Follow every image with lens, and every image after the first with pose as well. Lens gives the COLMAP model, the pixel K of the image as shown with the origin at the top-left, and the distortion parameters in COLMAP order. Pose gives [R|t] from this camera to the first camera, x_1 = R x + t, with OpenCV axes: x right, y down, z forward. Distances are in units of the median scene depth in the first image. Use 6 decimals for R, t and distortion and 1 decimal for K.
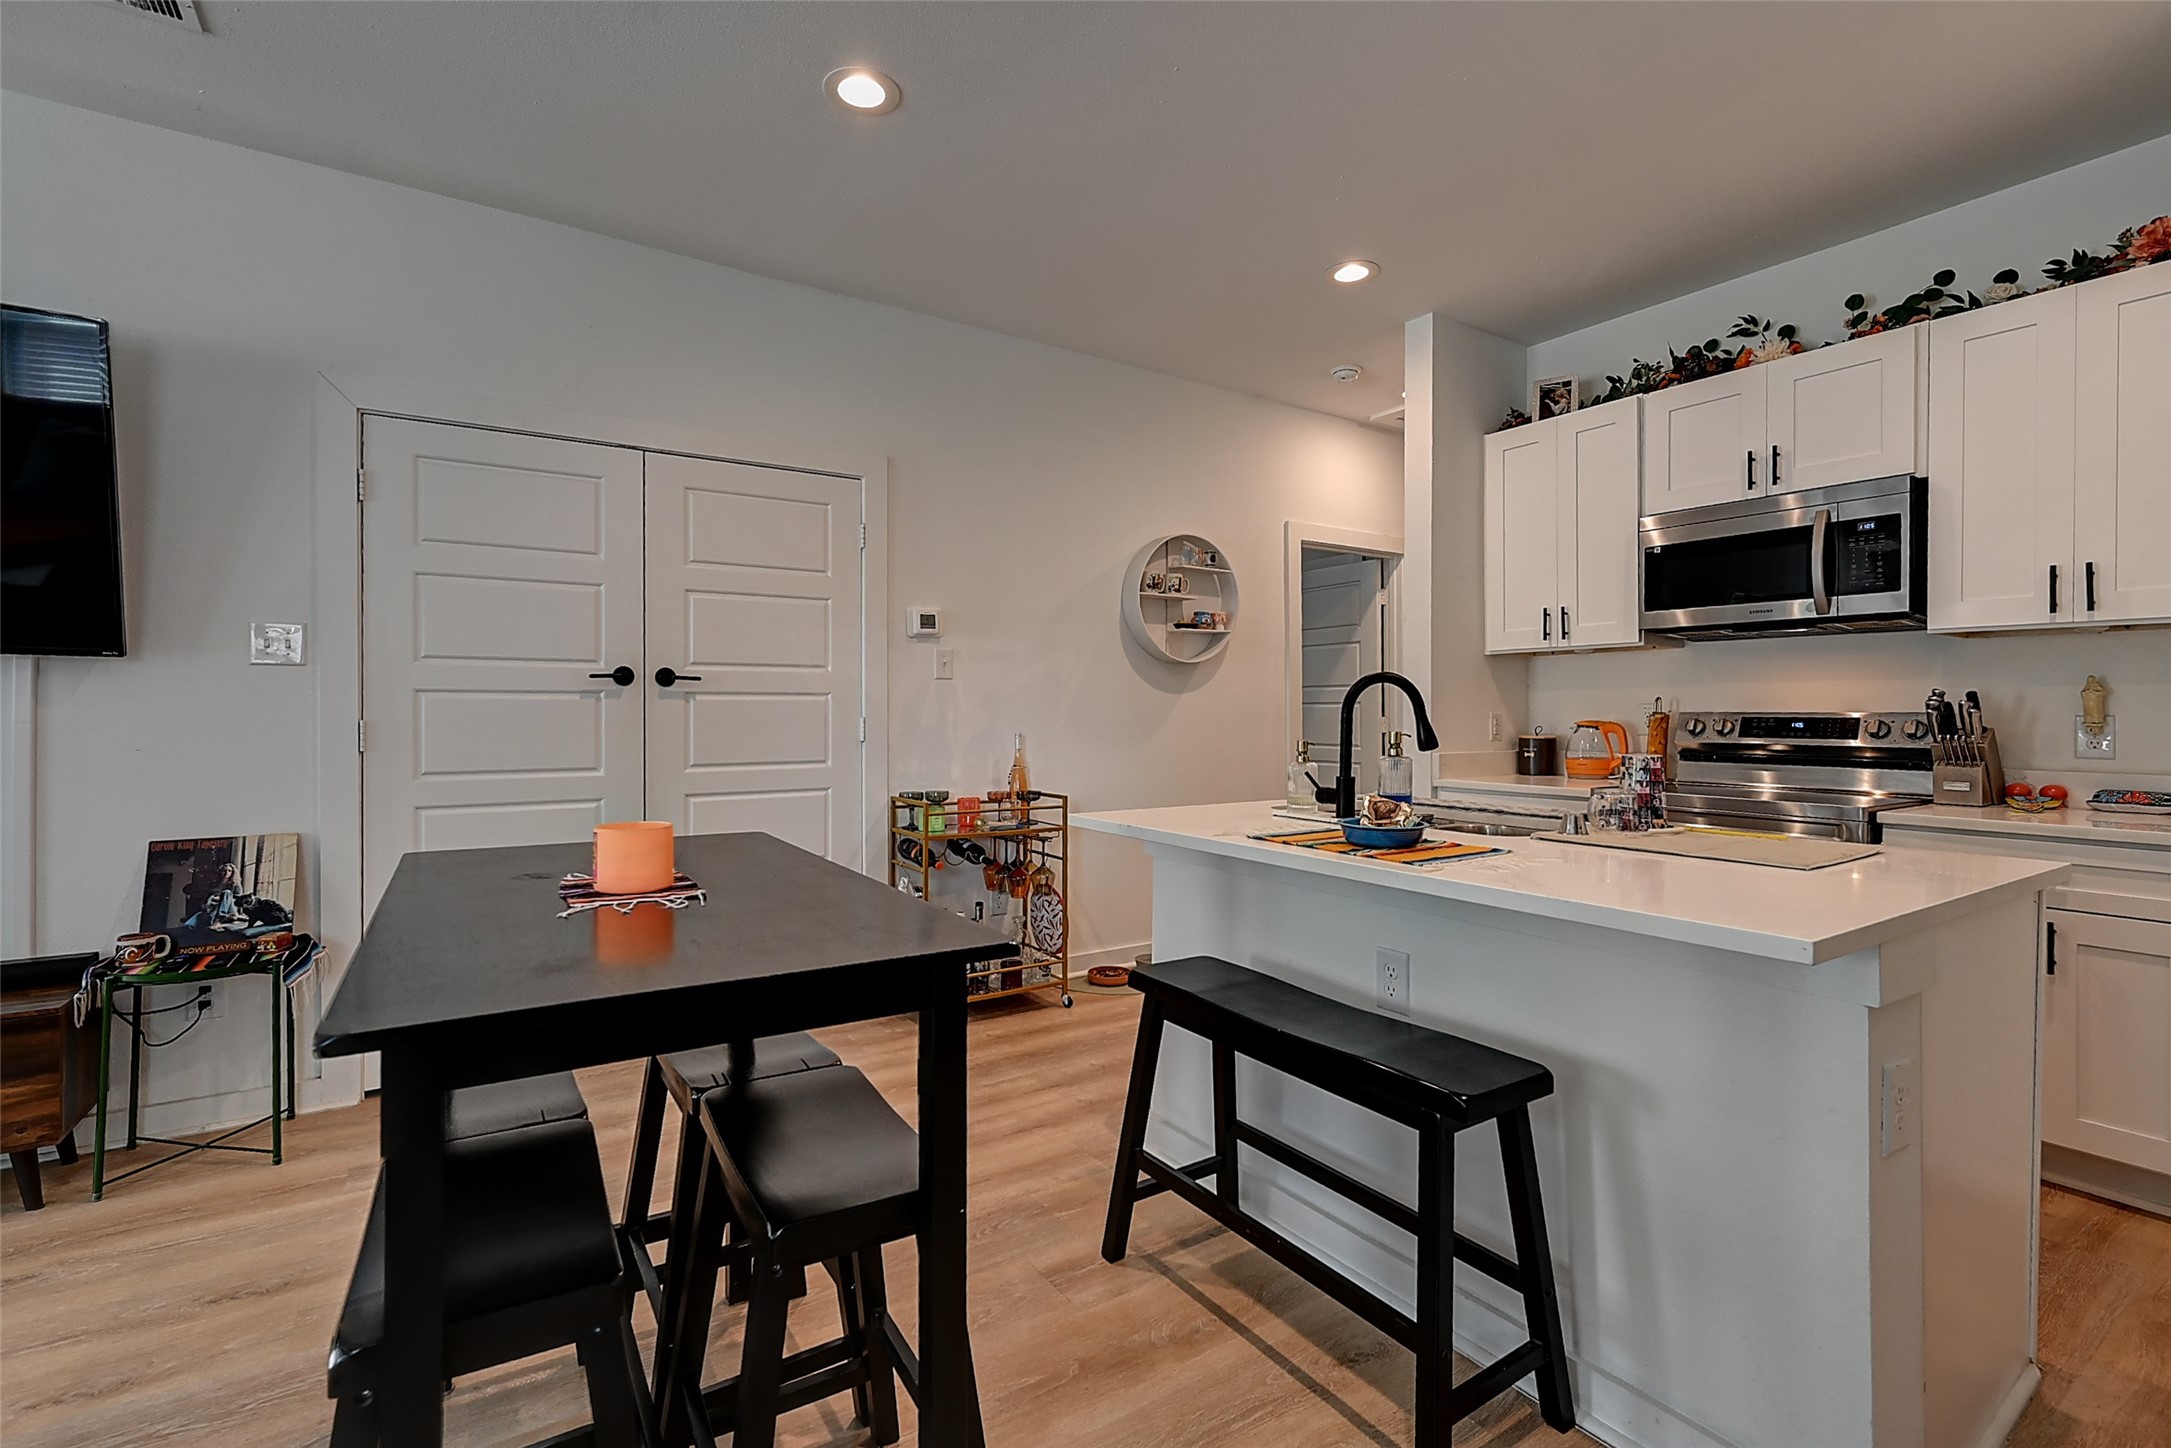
lens RADIAL K [[952.9, 0, 1093.2], [0, 952.9, 710.0], [0, 0, 1]] dist [-0.000349, 0.000064]
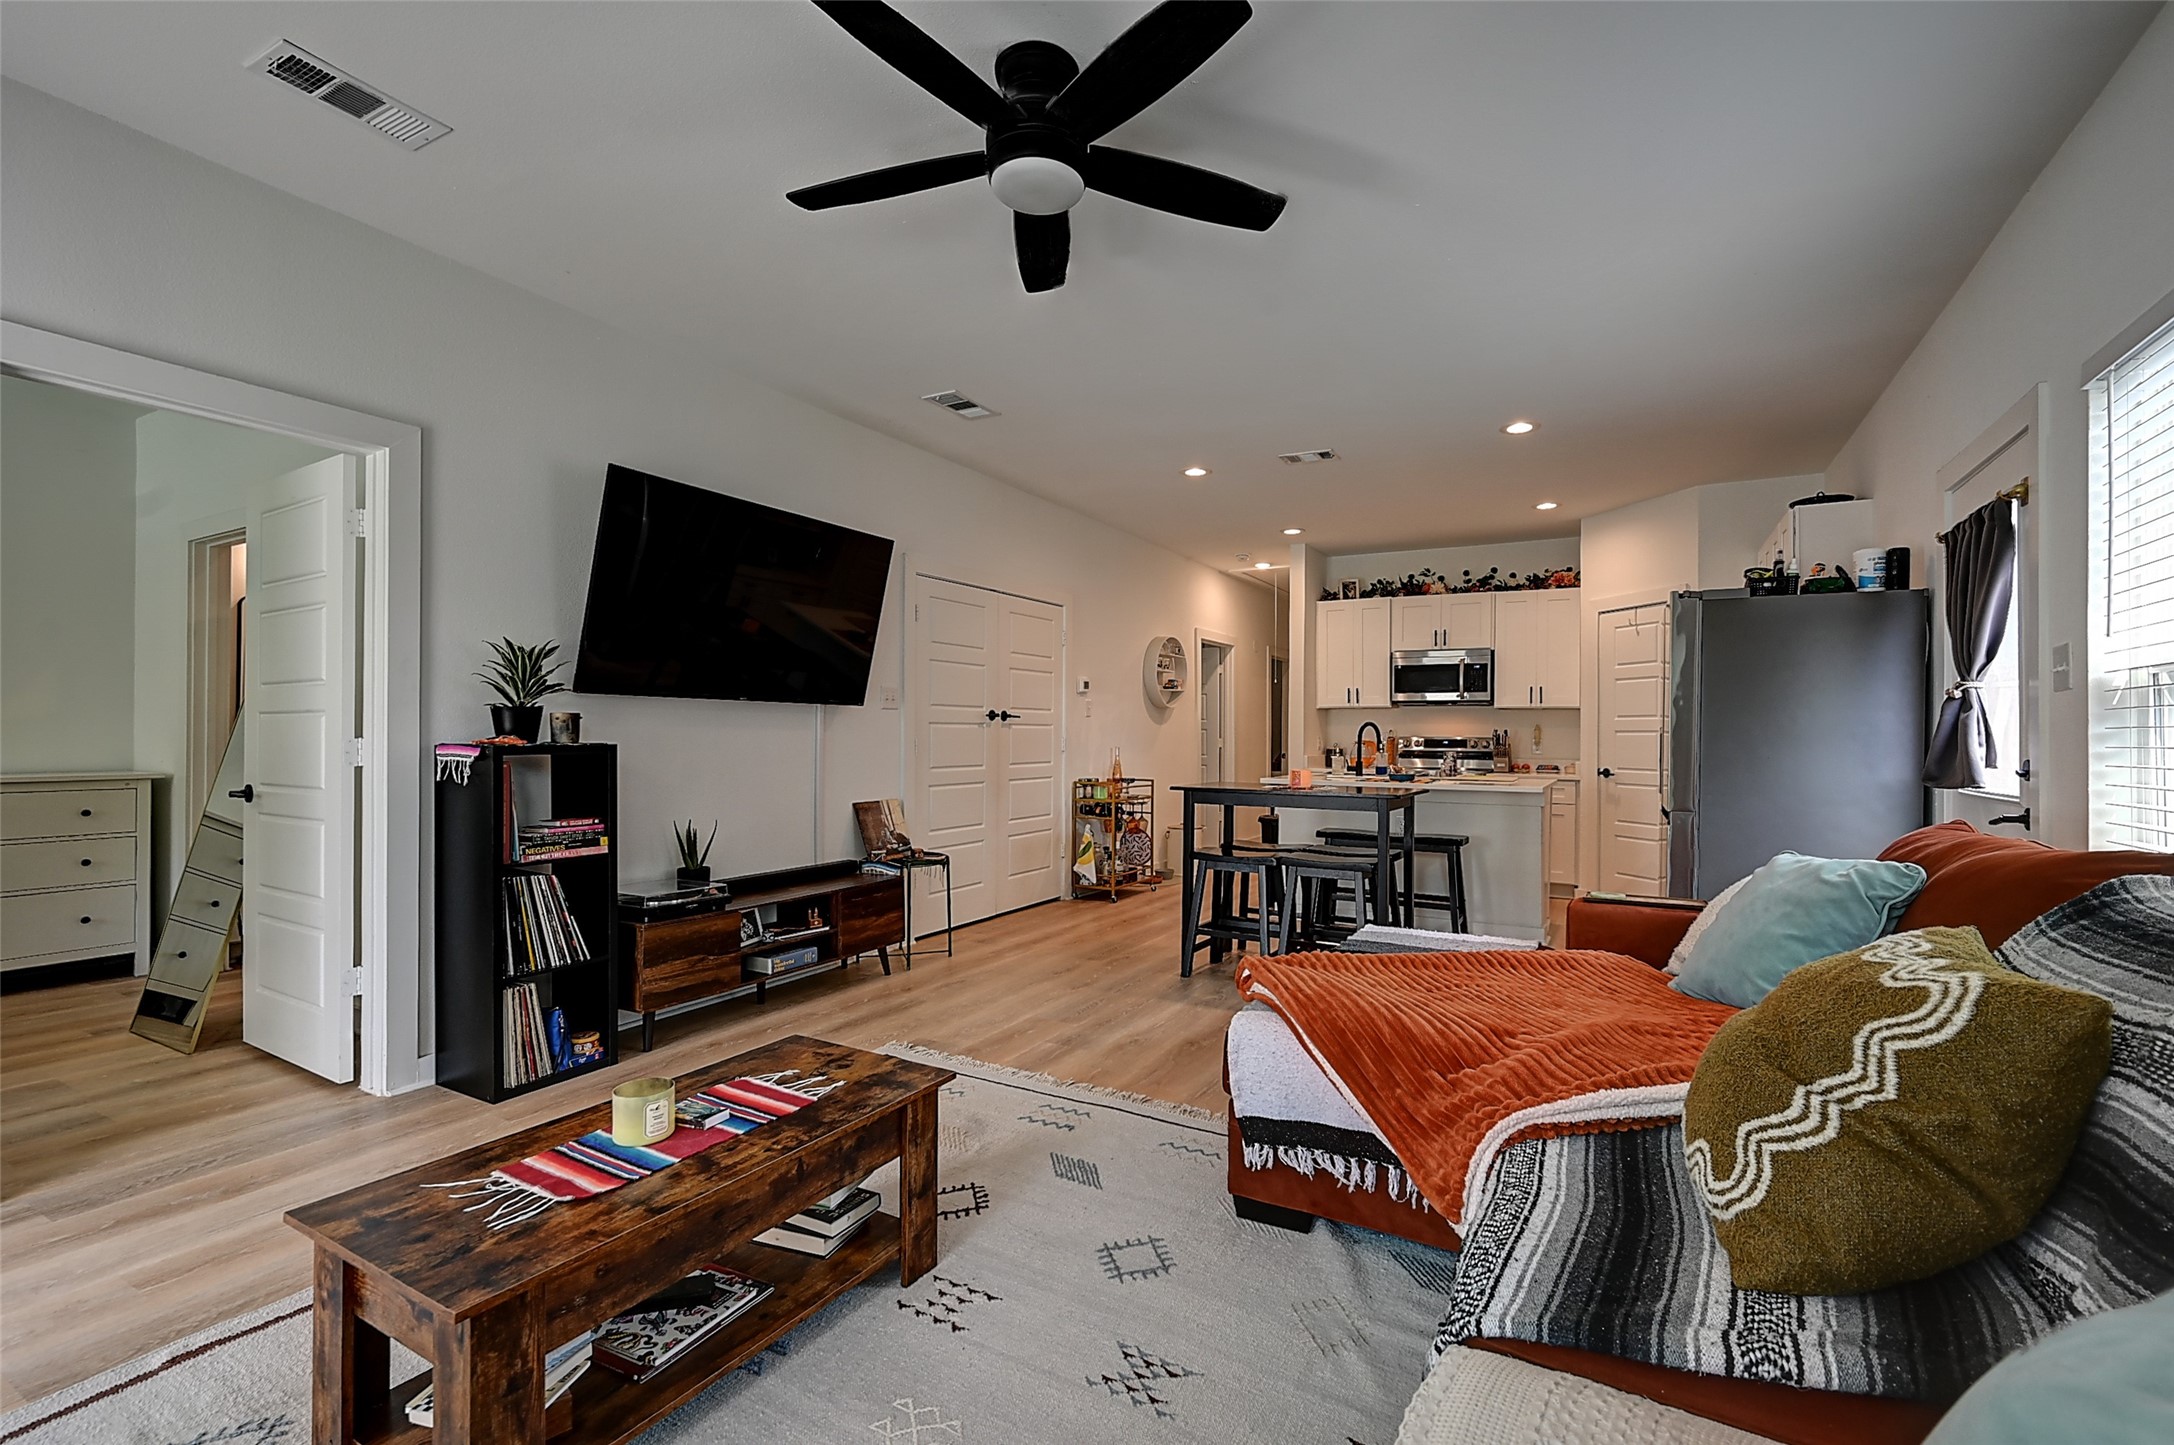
lens RADIAL K [[938.3, 0, 1140.4], [0, 938.3, 731.0], [0, 0, 1]] dist [-0.000843, -0.000055]
pose [[0.873364, 0.007008, 0.487018, -1.054084], [-0.007365, 0.999972, -0.001181, -0.004473], [-0.487013, -0.002555, 0.873391, -0.678592]]
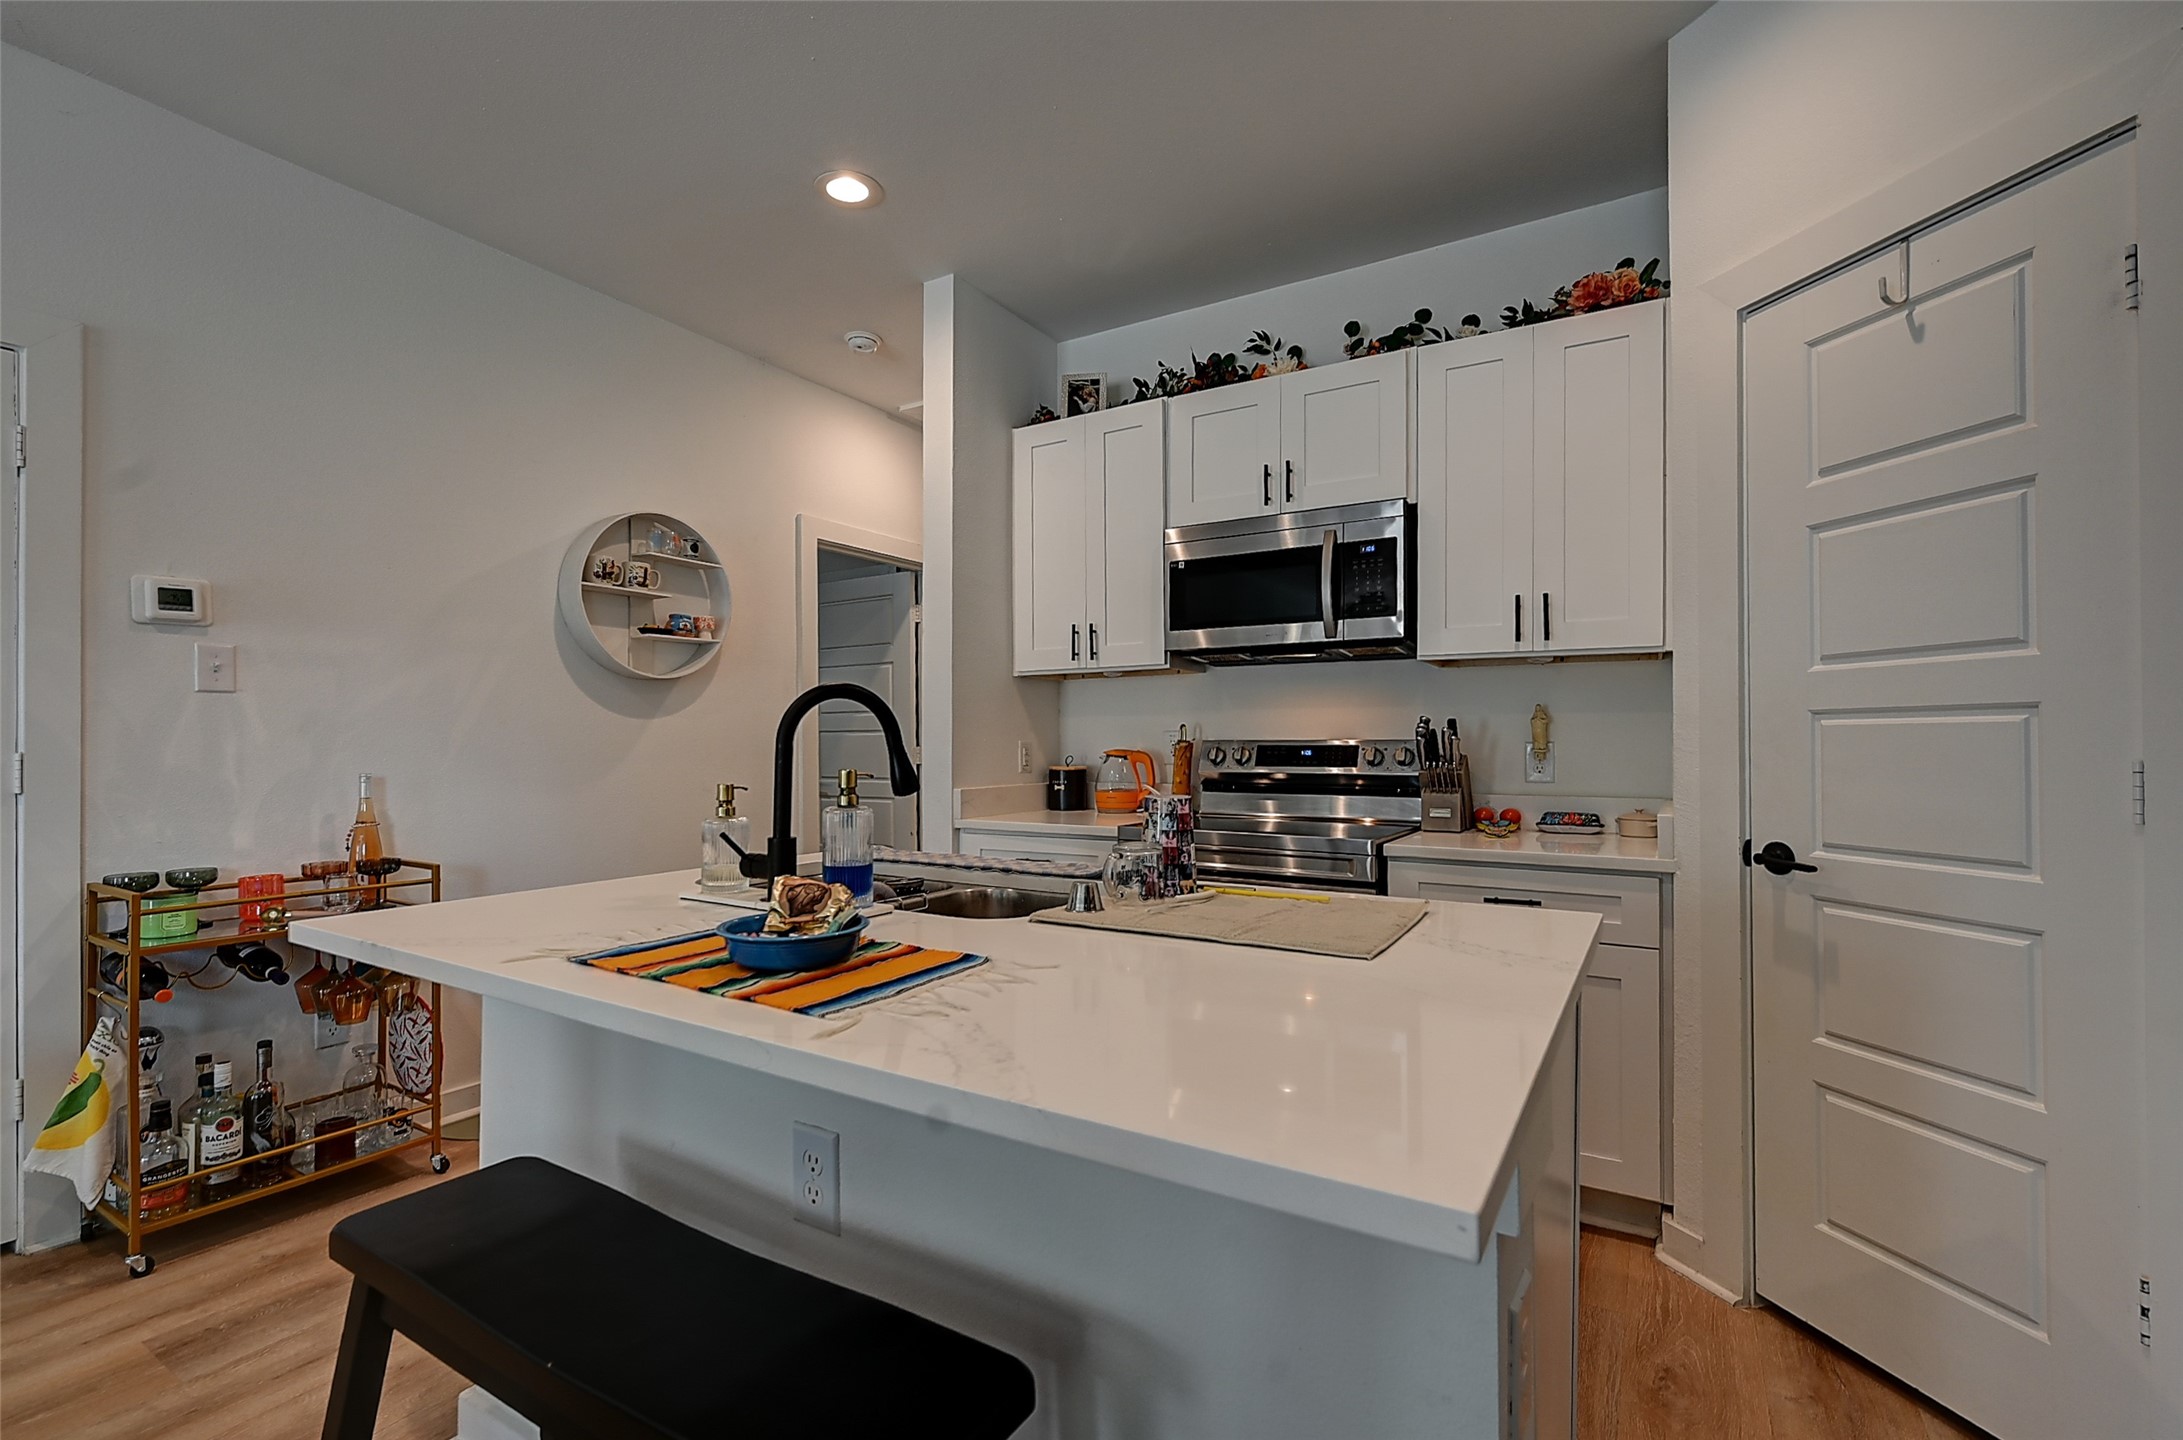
lens RADIAL K [[943.6, 0, 1077.5], [0, 943.6, 734.3], [0, 0, 1]] dist [0.000498, 0.000126]
pose [[0.910160, -0.000254, 0.414257, 0.118206], [0.002671, 0.999983, -0.005255, 0.000992], [-0.414248, 0.005889, 0.910145, 0.205045]]
